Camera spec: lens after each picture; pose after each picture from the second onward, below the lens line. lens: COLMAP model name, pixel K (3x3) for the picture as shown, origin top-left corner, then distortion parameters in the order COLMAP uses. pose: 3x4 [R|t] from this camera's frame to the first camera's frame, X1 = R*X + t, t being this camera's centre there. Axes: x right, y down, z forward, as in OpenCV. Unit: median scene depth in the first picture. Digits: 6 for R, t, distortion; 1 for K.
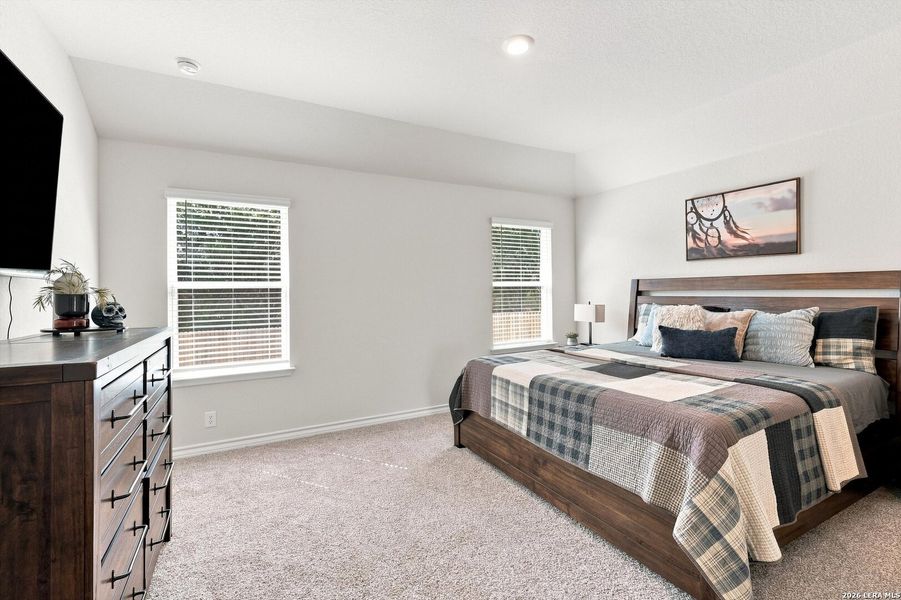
lens RADIAL K [[397.6, 0, 441.1], [0, 397.6, 297.3], [0, 0, 1]] dist [-0.002821, -0.000226]
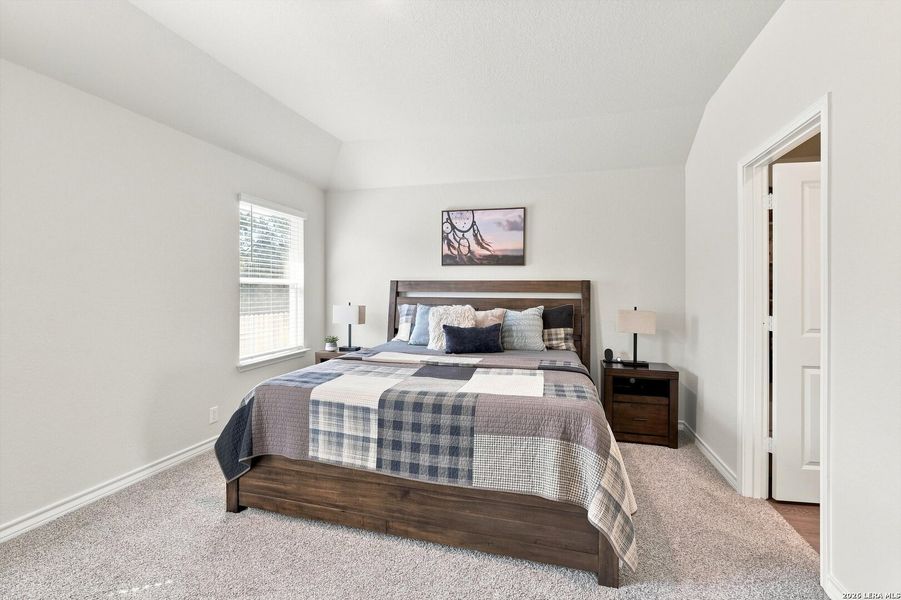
lens RADIAL K [[397.6, 0, 448.2], [0, 397.6, 298.3], [0, 0, 1]] dist [-0.002821, -0.000226]
pose [[0.692338, 0.002334, 0.721570, -0.224342], [-0.002782, 0.999996, -0.000566, 0.001062], [-0.721568, -0.001616, 0.692341, 0.274043]]
